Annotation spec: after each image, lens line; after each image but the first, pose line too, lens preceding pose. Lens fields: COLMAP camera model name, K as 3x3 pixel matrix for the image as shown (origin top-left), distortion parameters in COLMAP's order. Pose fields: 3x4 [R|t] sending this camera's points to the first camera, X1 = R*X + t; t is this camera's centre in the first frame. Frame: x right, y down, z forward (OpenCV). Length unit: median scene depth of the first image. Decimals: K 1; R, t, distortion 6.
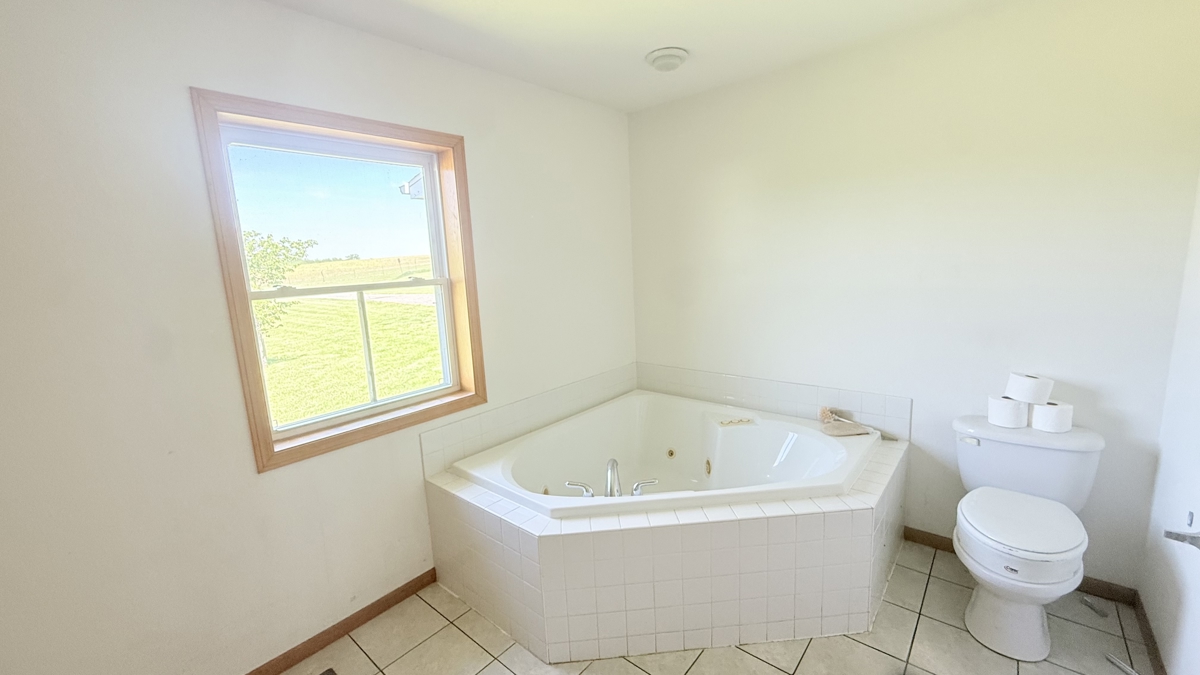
lens RADIAL K [[476.3, 0, 600.4], [0, 476.3, 340.8], [0, 0, 1]] dist [0.000785, -0.000029]
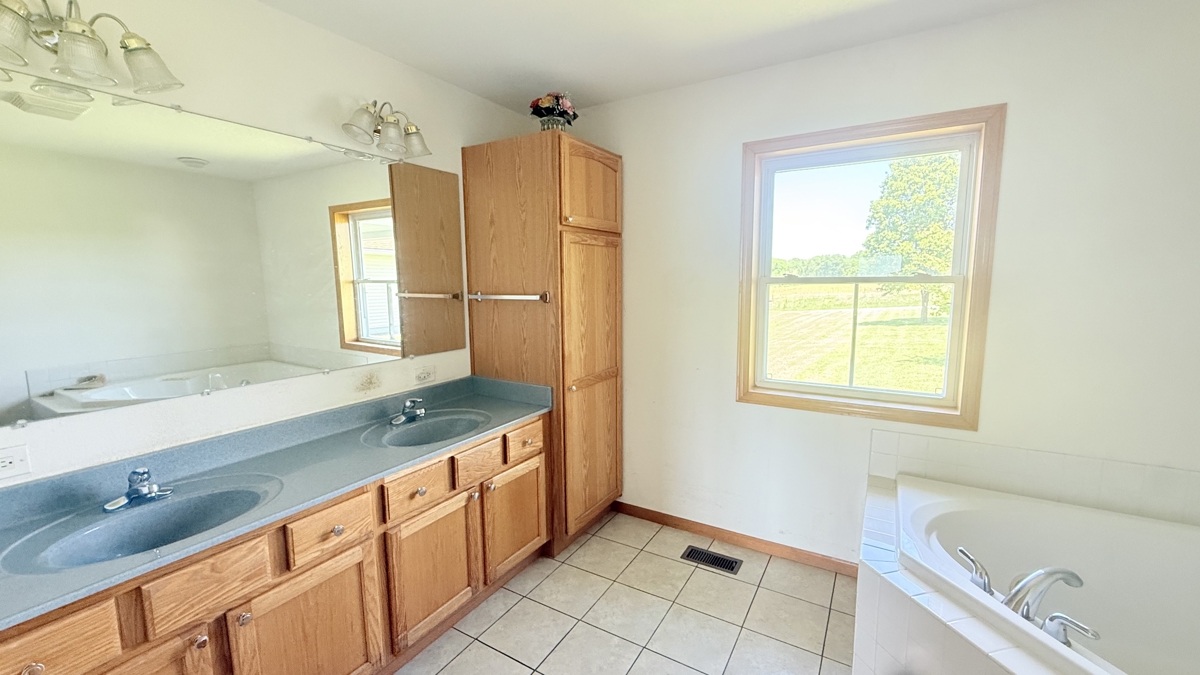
lens RADIAL K [[476.3, 0, 600.7], [0, 476.3, 335.3], [0, 0, 1]] dist [0.000785, -0.000029]
pose [[0.170237, 0.176103, -0.969540, 0.482267], [-0.153782, 0.976594, 0.150383, -0.063724], [0.973330, 0.123497, 0.193334, 0.238989]]
